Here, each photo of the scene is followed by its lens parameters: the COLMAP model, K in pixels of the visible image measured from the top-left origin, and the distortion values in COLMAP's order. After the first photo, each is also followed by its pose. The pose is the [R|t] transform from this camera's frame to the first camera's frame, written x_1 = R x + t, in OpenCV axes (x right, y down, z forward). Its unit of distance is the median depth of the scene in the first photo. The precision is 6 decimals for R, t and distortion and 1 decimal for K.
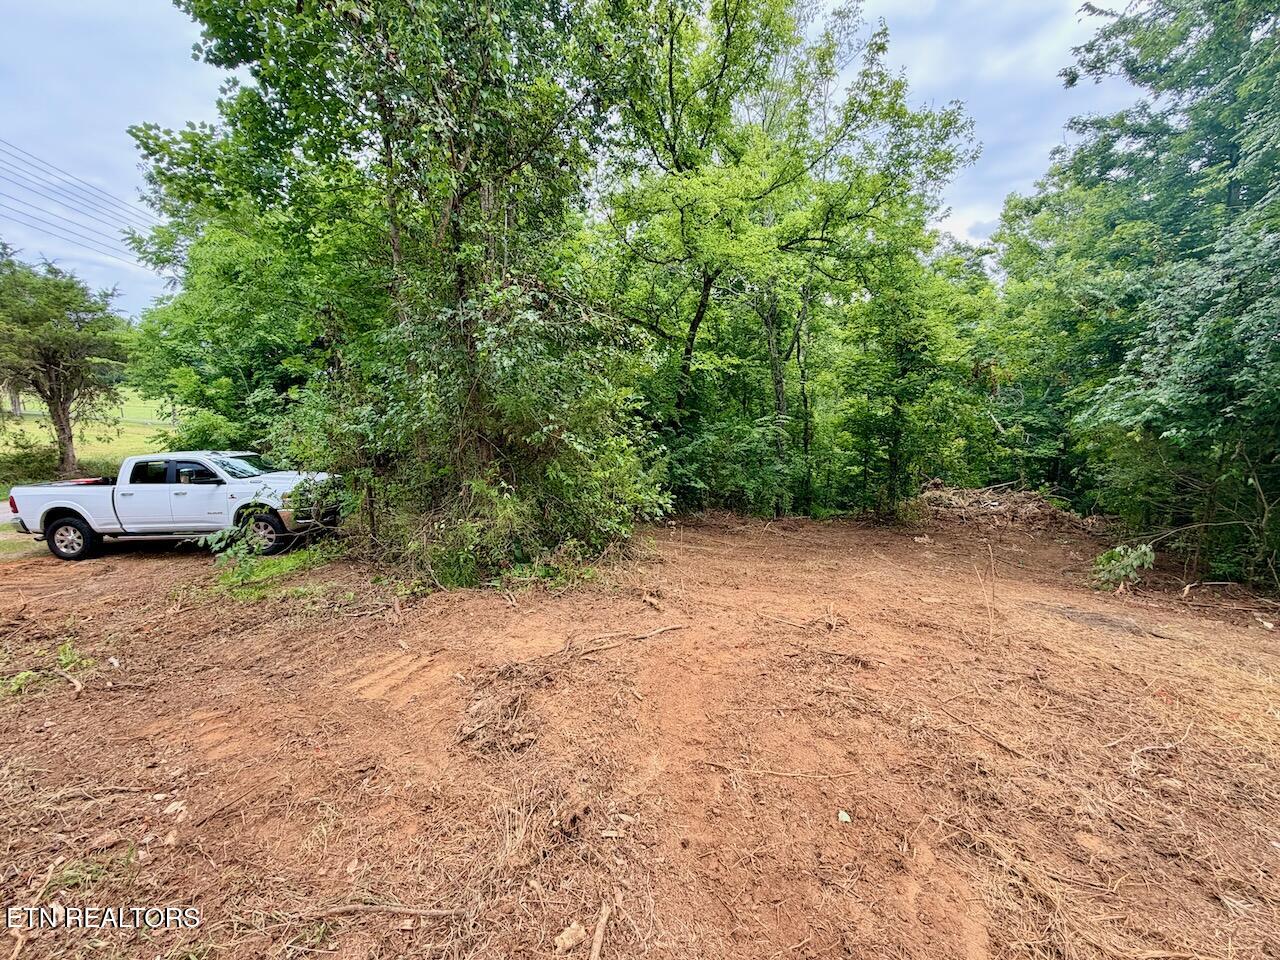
lens RADIAL K [[508.7, 0, 637.9], [0, 508.7, 480.6], [0, 0, 1]] dist [-0.001395, -0.000619]
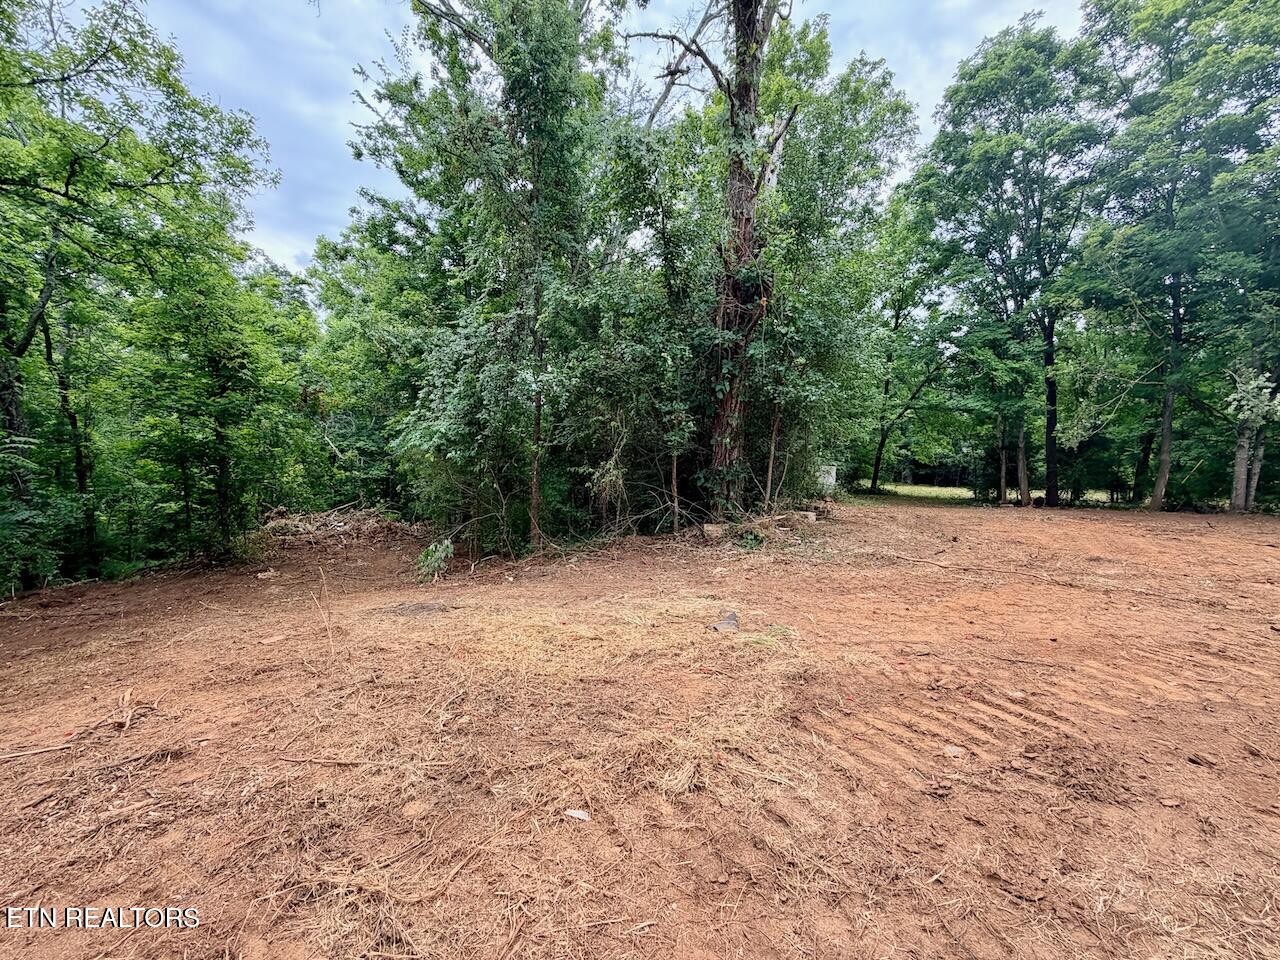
lens RADIAL K [[508.7, 0, 637.2], [0, 508.7, 479.4], [0, 0, 1]] dist [-0.001395, -0.000619]
pose [[0.412761, -0.060106, 0.908854, 0.014276], [0.106589, 0.994152, 0.017340, 0.000987], [-0.904581, 0.089716, 0.416754, -0.000479]]
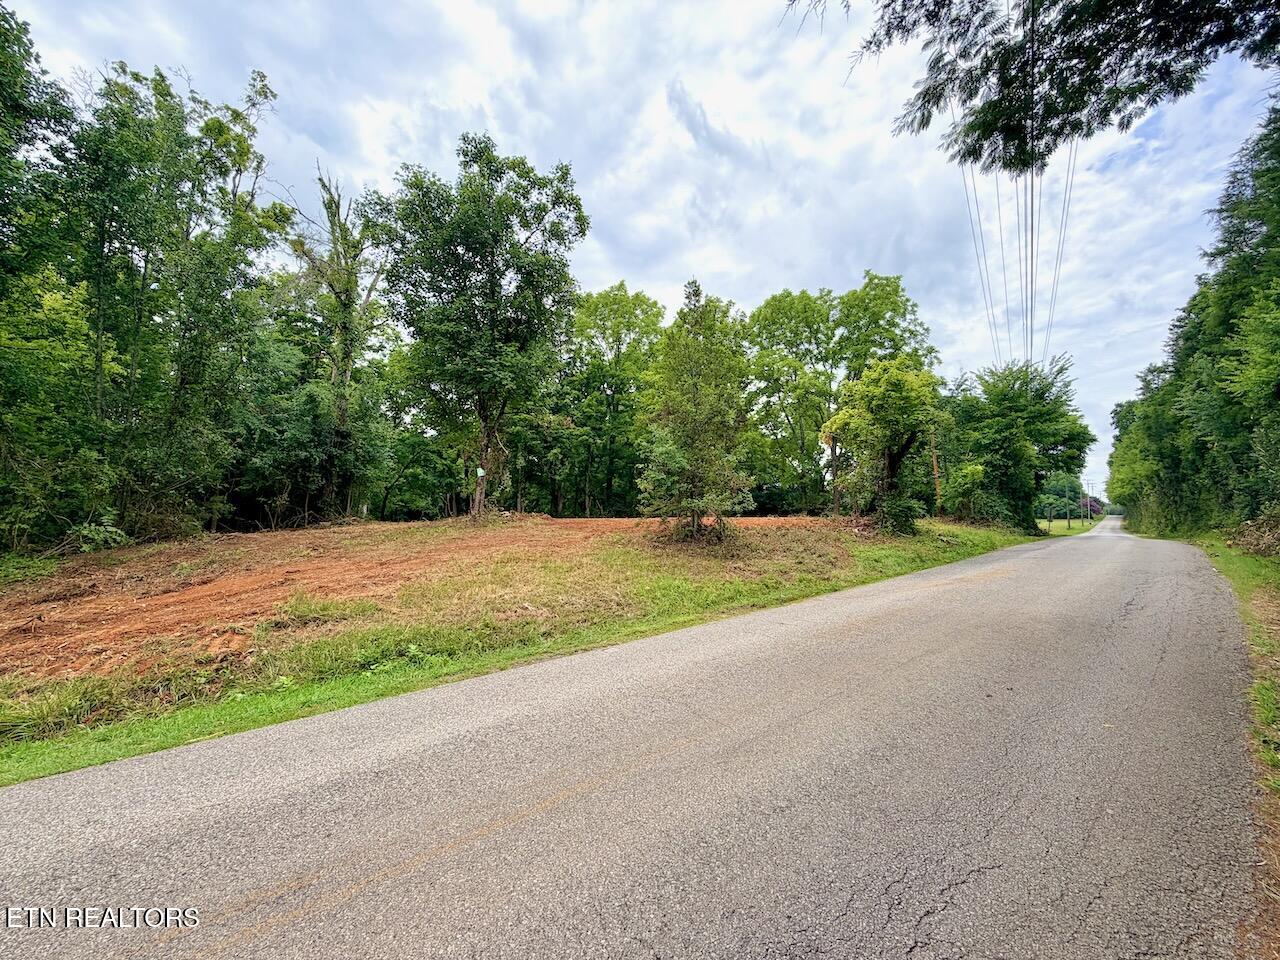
lens RADIAL K [[508.7, 0, 639.0], [0, 508.7, 484.3], [0, 0, 1]] dist [-0.001395, -0.000619]
pose [[-0.471927, 0.039168, 0.880767, -1.214103], [0.092956, 0.995655, 0.005530, 0.045189], [-0.876723, 0.084483, -0.473517, 0.058630]]
